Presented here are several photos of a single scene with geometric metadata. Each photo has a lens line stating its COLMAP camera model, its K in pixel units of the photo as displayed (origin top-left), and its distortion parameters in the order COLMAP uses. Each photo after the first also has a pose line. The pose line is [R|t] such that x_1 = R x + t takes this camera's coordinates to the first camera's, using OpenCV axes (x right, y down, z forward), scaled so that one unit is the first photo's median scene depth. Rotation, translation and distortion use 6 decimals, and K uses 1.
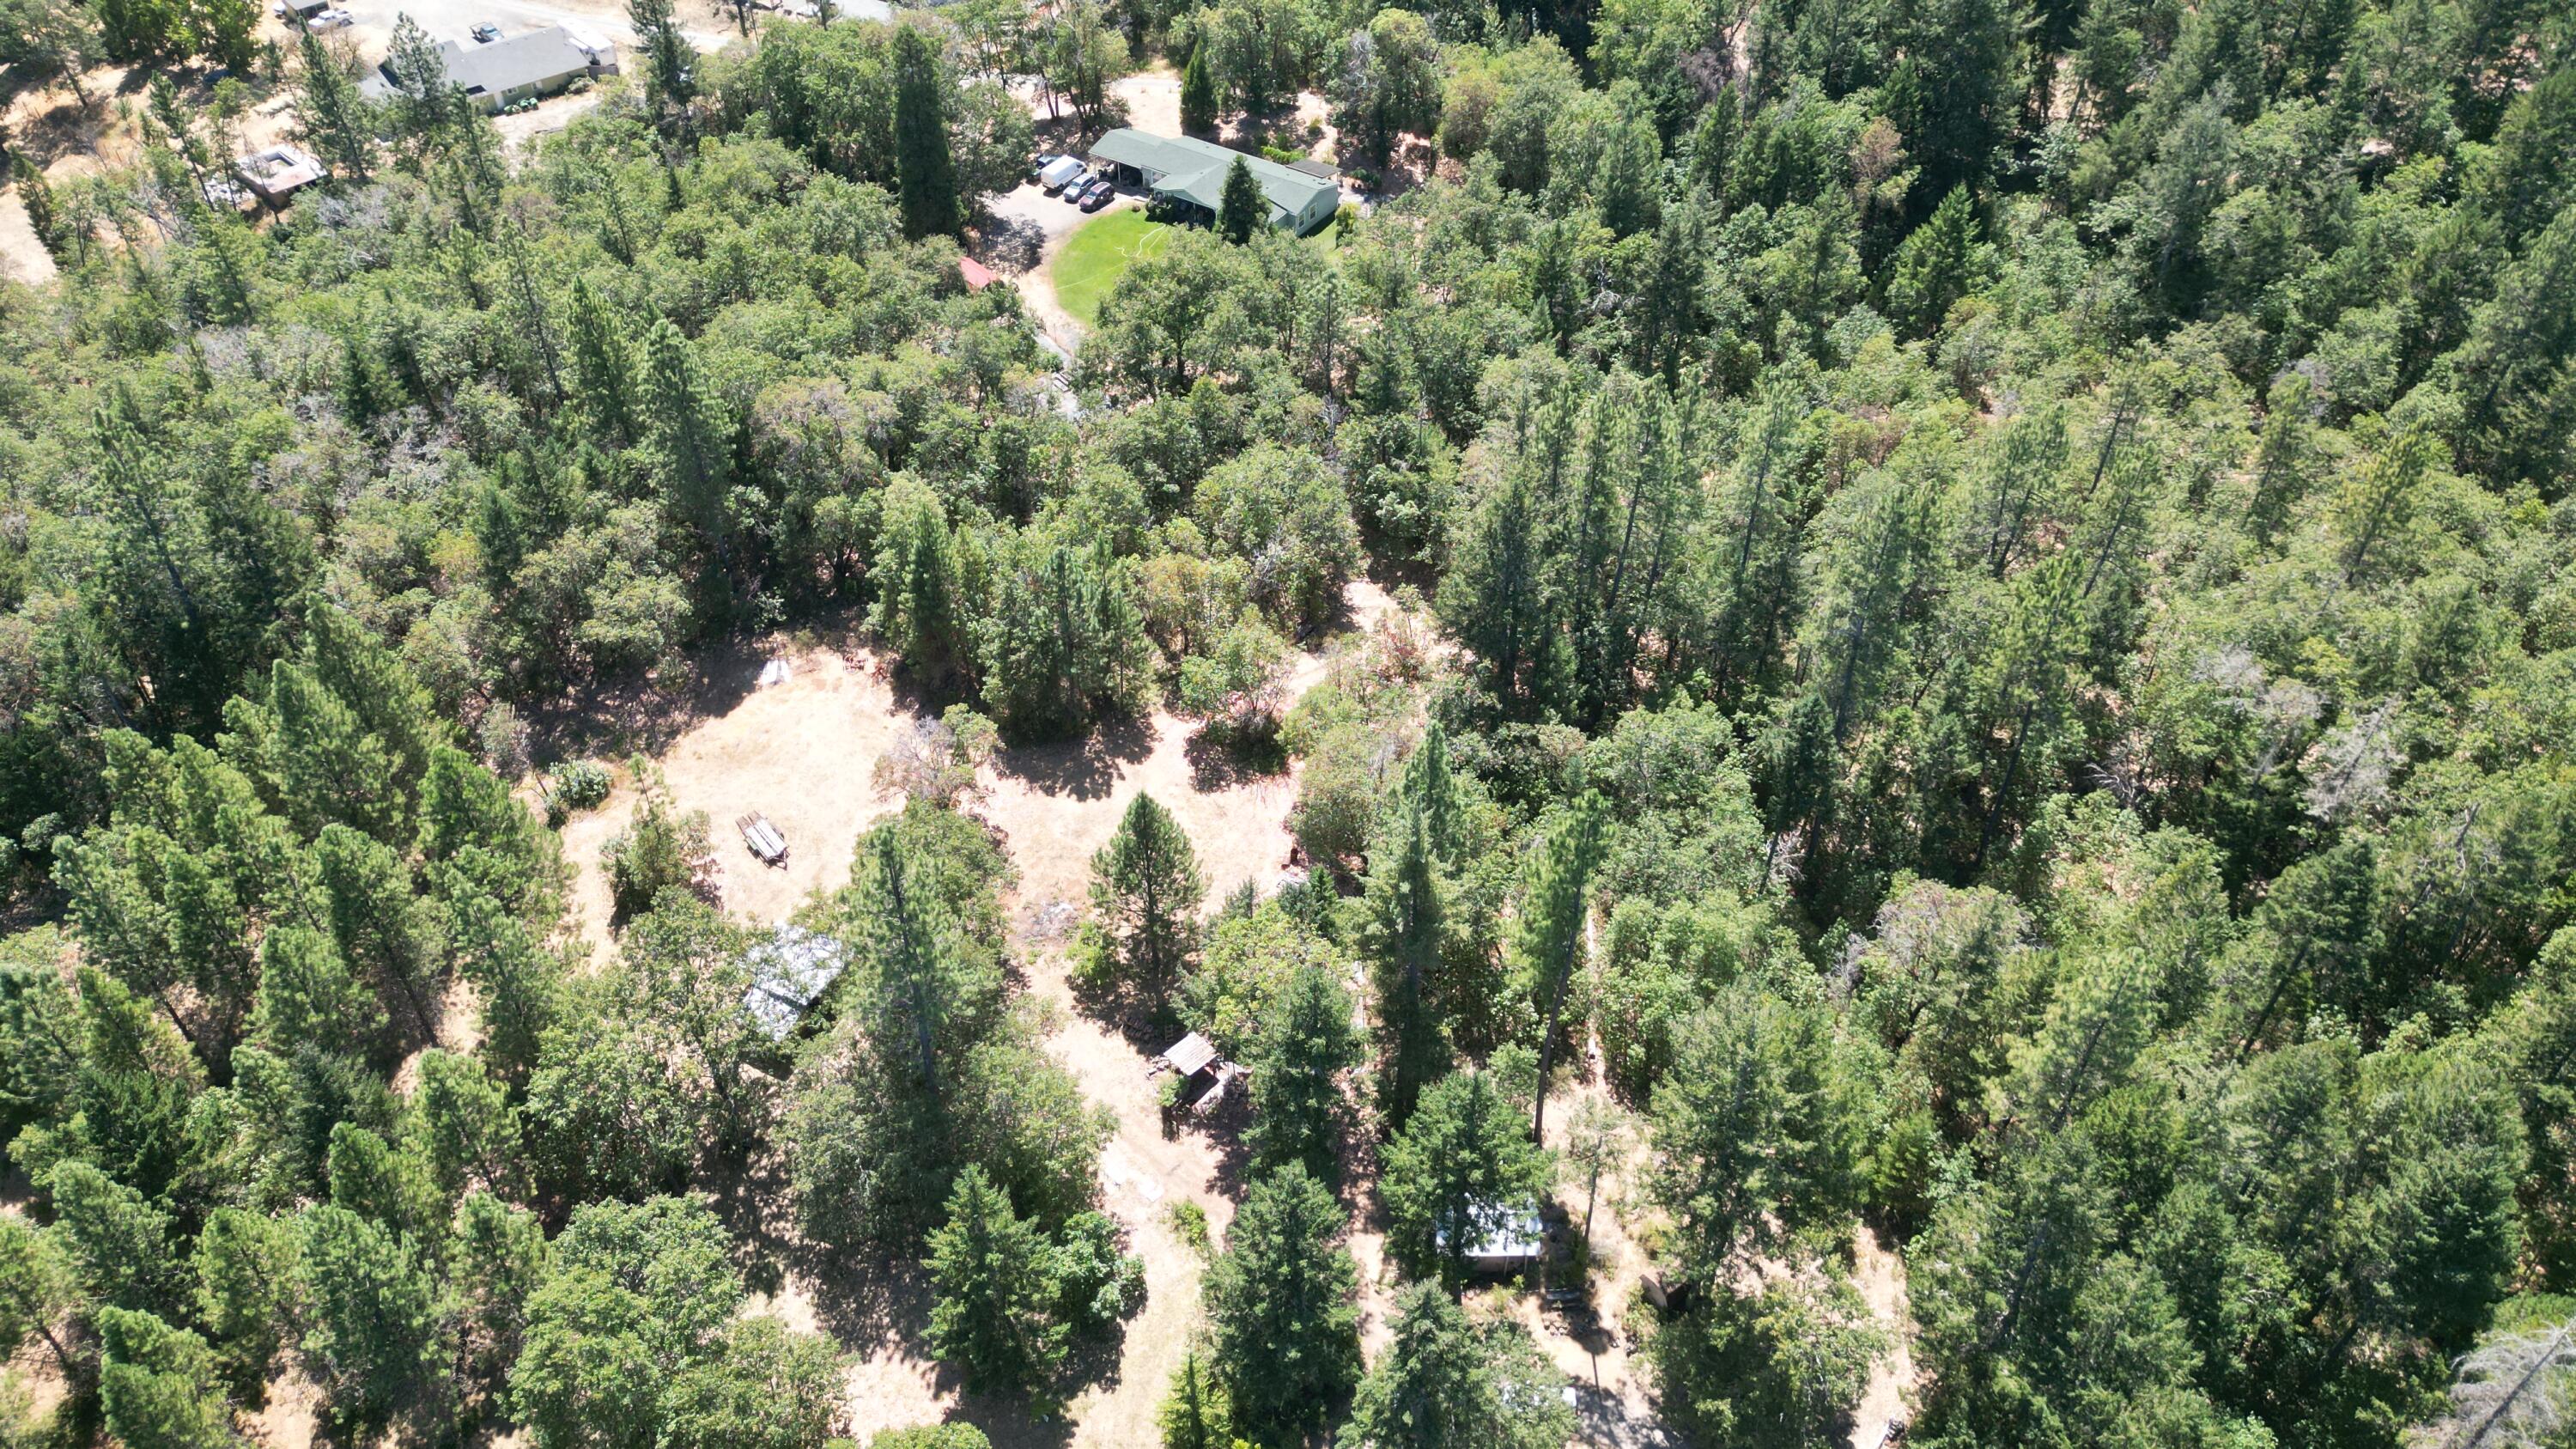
lens RADIAL K [[1808.9, 0, 1281.3], [0, 1808.9, 708.3], [0, 0, 1]] dist [0.059724, -0.057651]
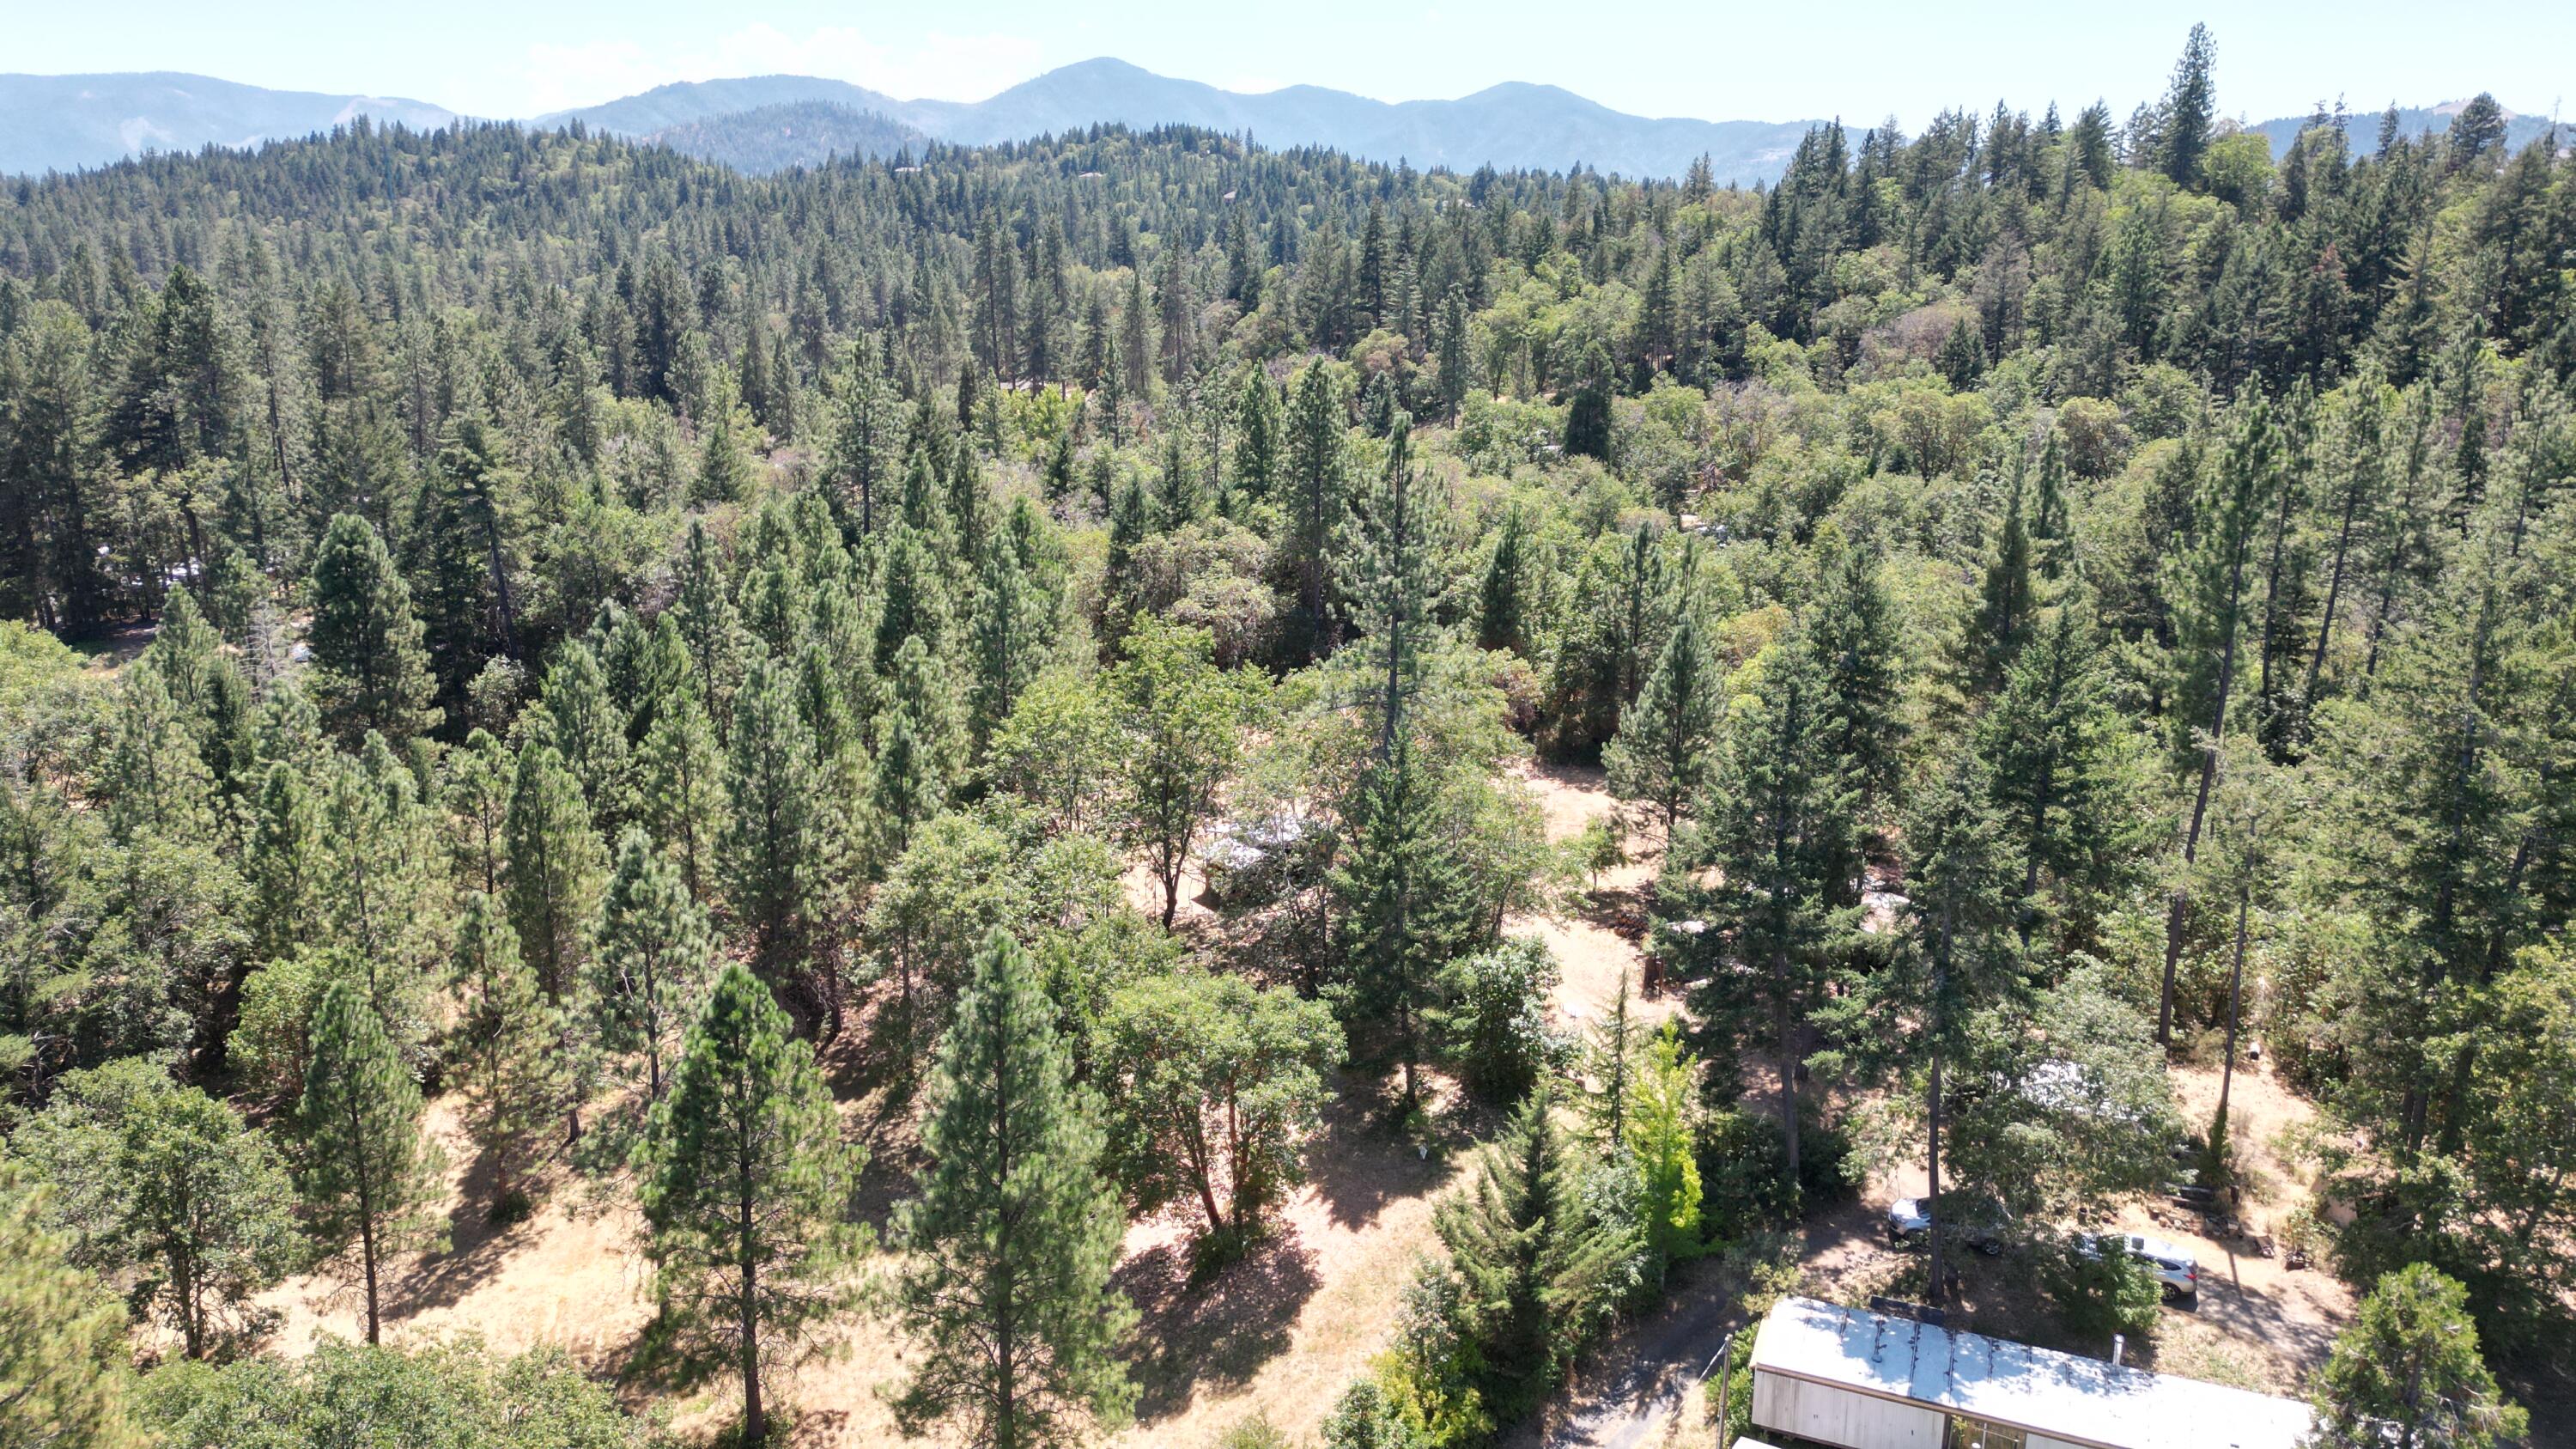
lens RADIAL K [[1808.9, 0, 1276.0], [0, 1808.9, 706.4], [0, 0, 1]] dist [0.059724, -0.057651]
pose [[0.923509, 0.106829, -0.368401, 0.073577], [-0.266898, 0.868771, -0.417136, 0.549452], [0.275494, 0.483554, 0.830830, 0.250223]]
